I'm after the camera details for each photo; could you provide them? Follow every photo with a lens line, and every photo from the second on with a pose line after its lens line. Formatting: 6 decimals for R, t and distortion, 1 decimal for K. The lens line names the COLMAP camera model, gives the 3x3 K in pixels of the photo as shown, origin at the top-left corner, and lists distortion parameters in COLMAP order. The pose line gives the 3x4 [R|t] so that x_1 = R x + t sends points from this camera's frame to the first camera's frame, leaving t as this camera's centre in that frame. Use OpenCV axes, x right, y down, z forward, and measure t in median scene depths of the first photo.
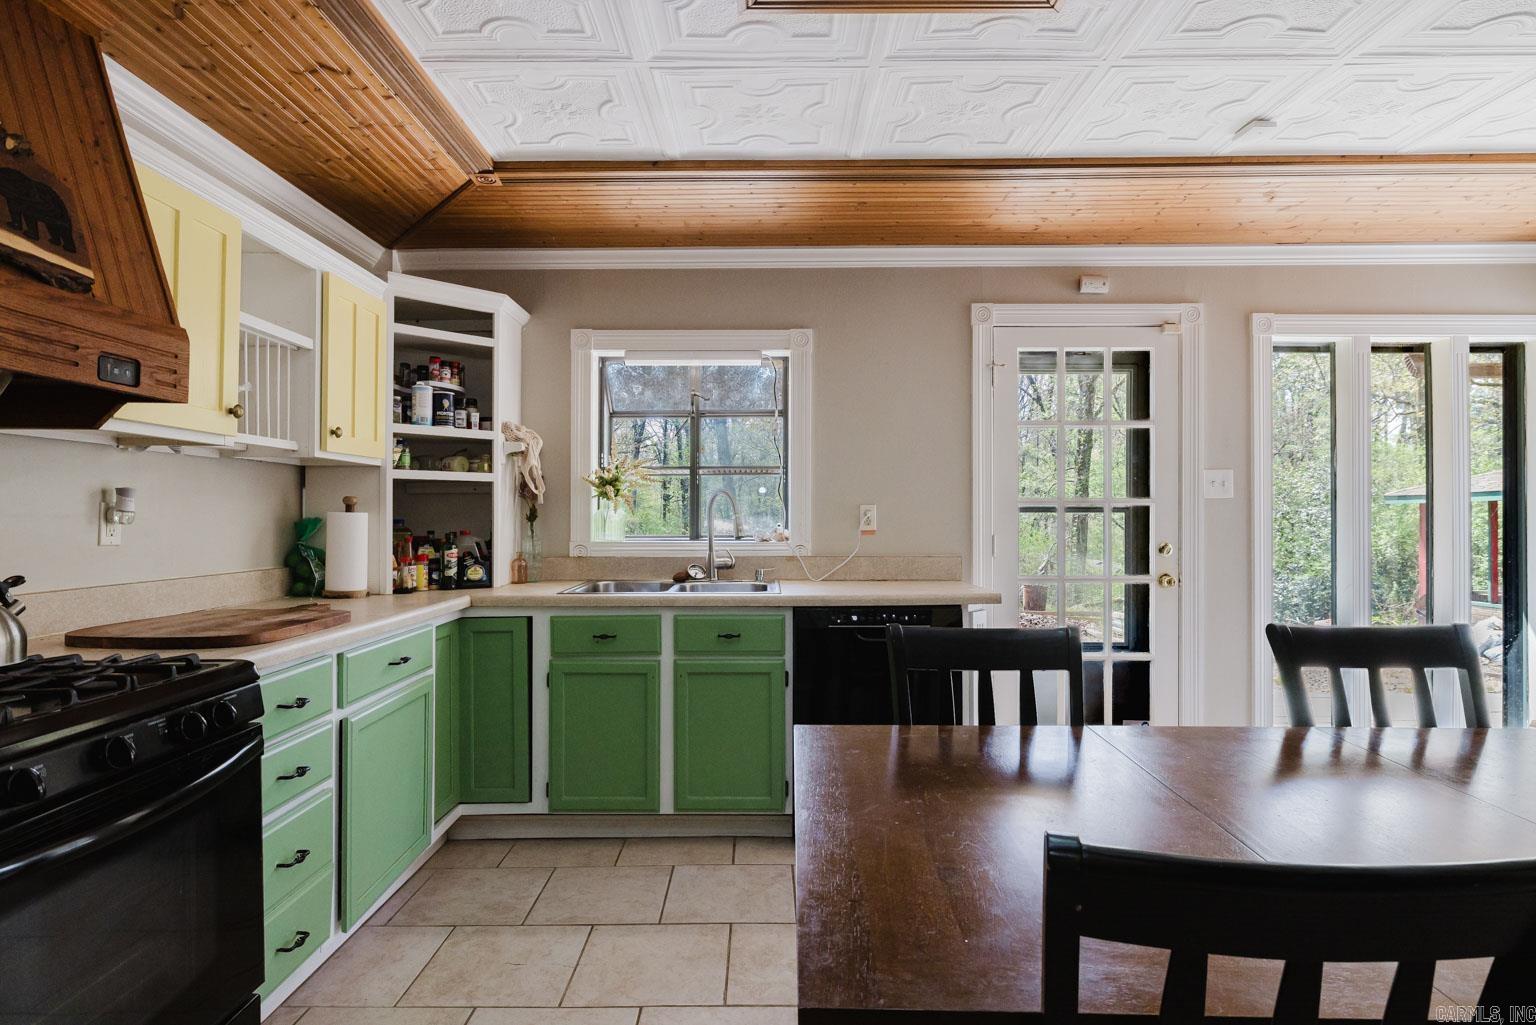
lens RADIAL K [[816.2, 0, 753.9], [0, 816.2, 513.3], [0, 0, 1]] dist [0.000660, 0.000544]
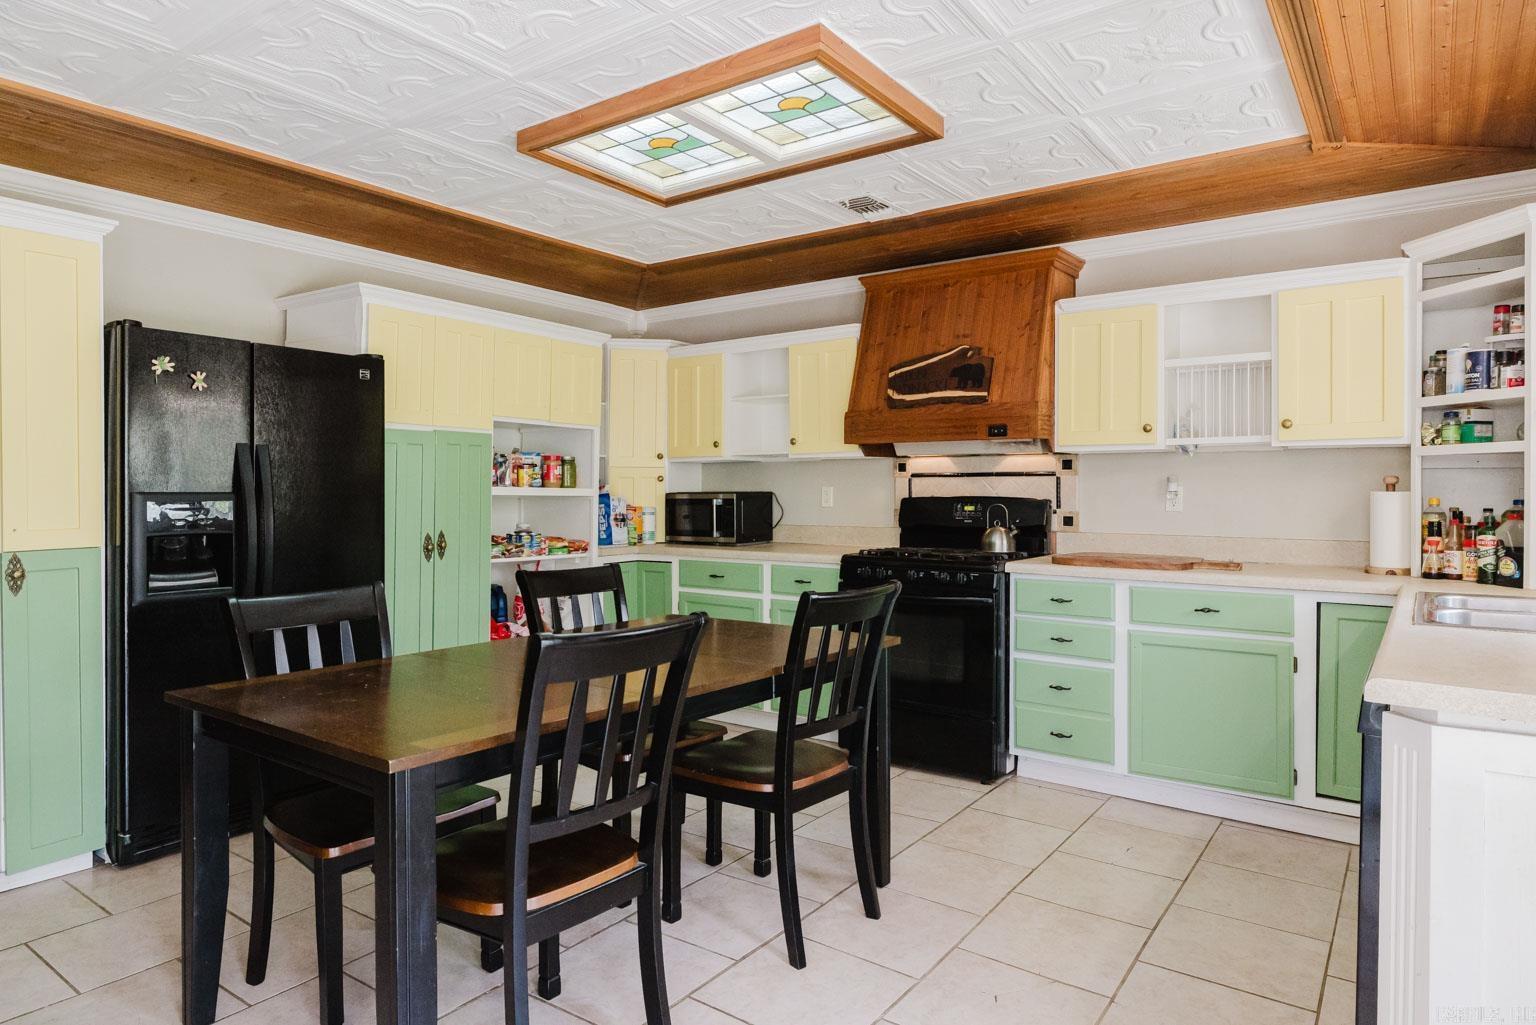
lens RADIAL K [[915.2, 0, 772.1], [0, 915.2, 496.8], [0, 0, 1]] dist [0.014870, -0.000129]
pose [[-0.576403, 0.002131, -0.817162, 0.830699], [-0.001983, 0.999990, 0.004006, 0.001993], [0.817163, 0.003930, -0.576393, 0.955597]]
